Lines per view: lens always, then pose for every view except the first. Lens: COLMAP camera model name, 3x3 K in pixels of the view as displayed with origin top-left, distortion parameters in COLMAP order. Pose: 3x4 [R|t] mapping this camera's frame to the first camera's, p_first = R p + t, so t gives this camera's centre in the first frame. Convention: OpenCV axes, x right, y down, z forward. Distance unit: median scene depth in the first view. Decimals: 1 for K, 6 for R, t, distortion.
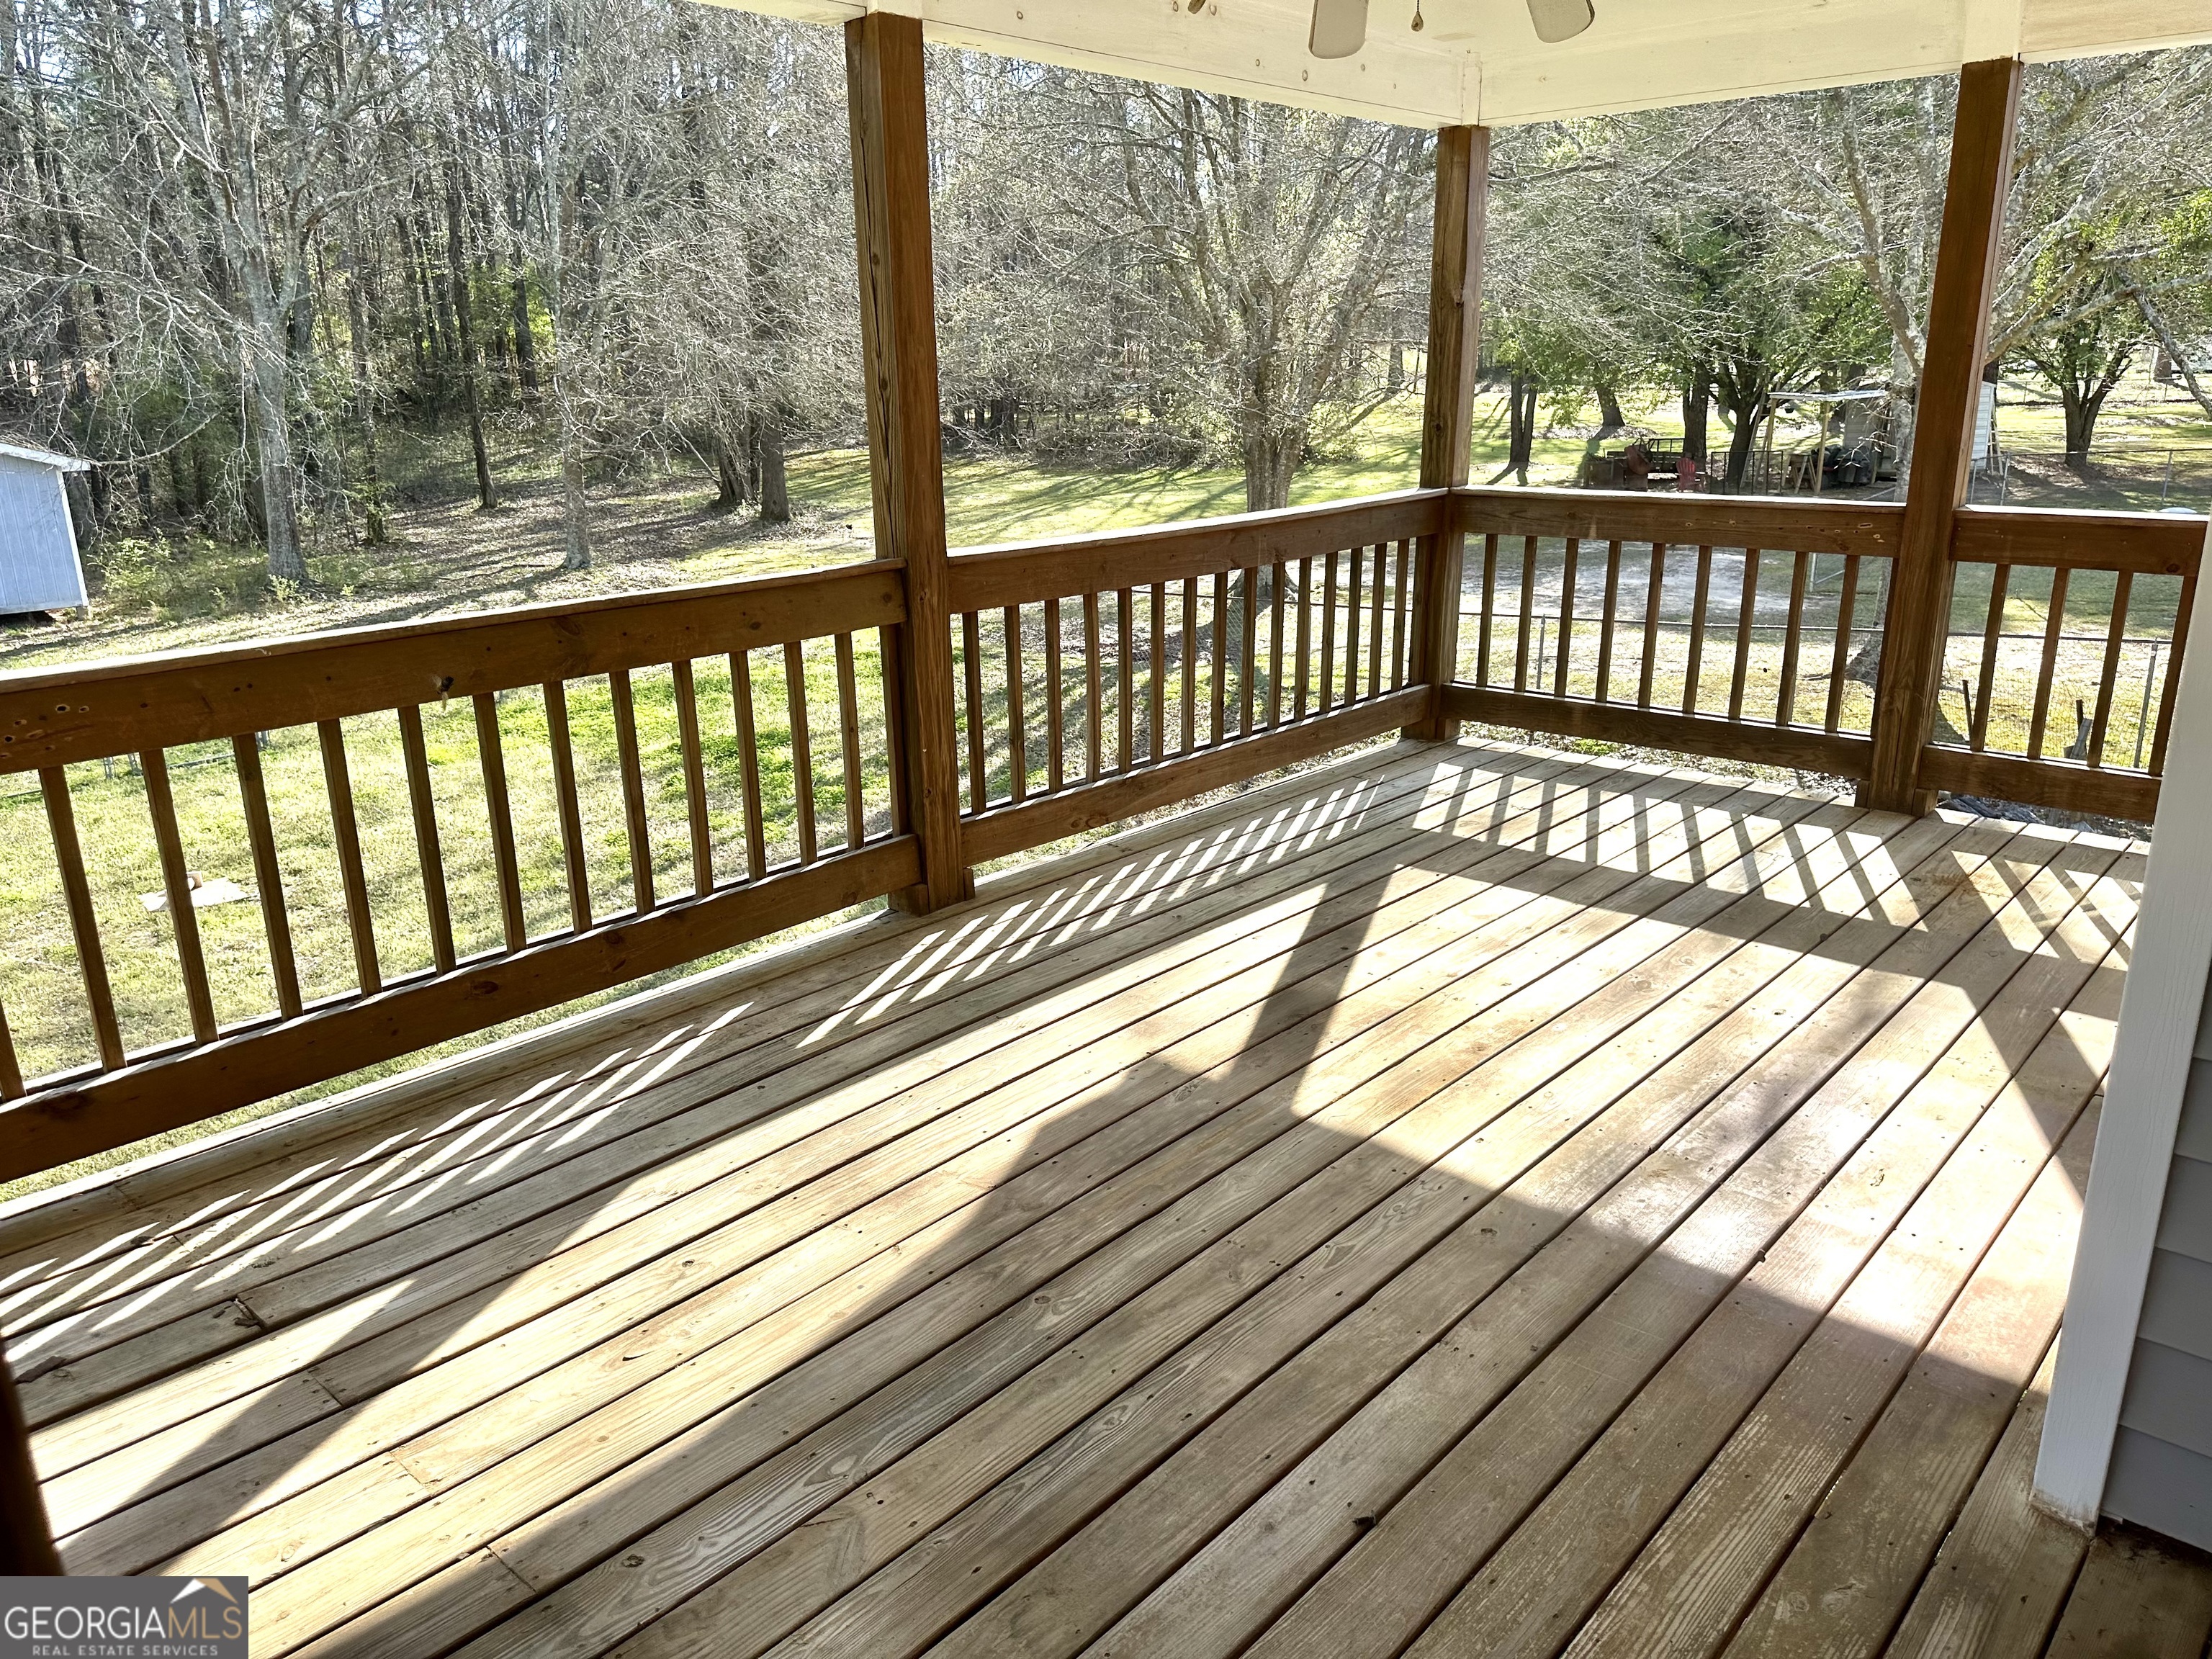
lens RADIAL K [[1558.4, 0, 1110.2], [0, 1558.4, 842.8], [0, 0, 1]] dist [0.069497, -0.107864]
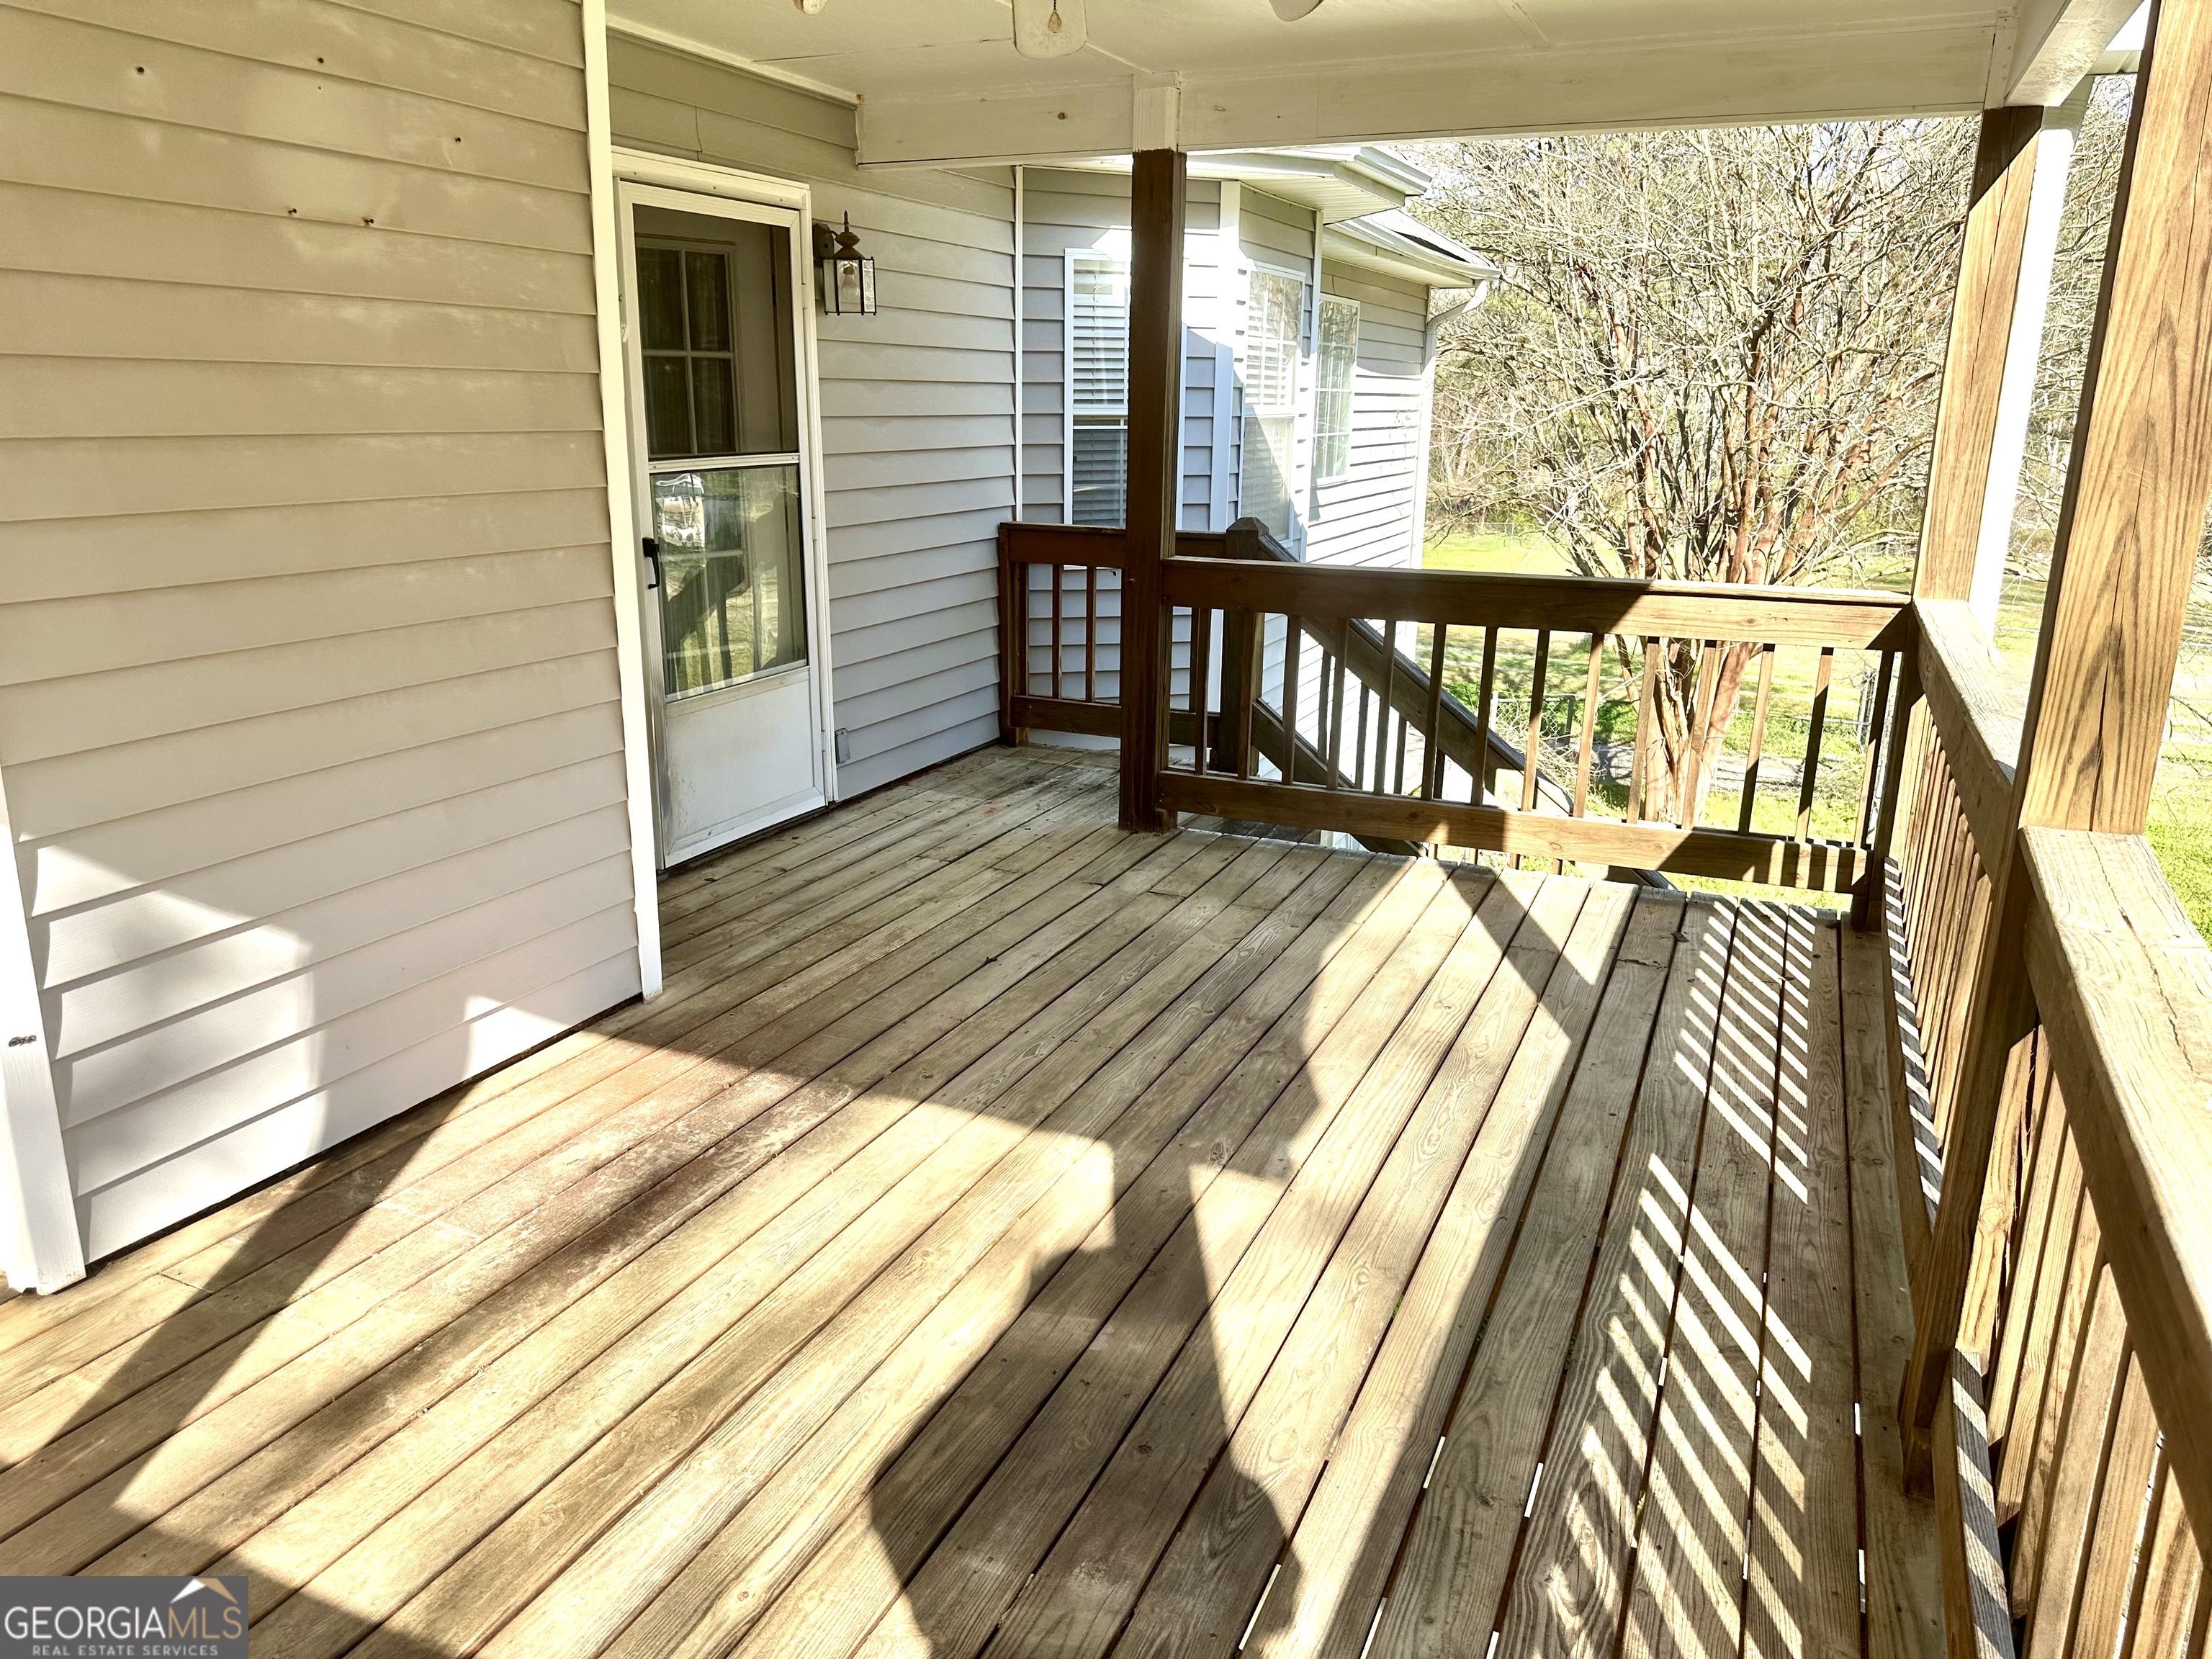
lens RADIAL K [[1558.4, 0, 1110.2], [0, 1558.4, 842.8], [0, 0, 1]] dist [0.069497, -0.107864]
pose [[-0.950774, 0.091427, -0.296091, 0.443229], [-0.084863, 0.842141, 0.532538, -0.600475], [0.298039, 0.531451, -0.792927, 1.883933]]
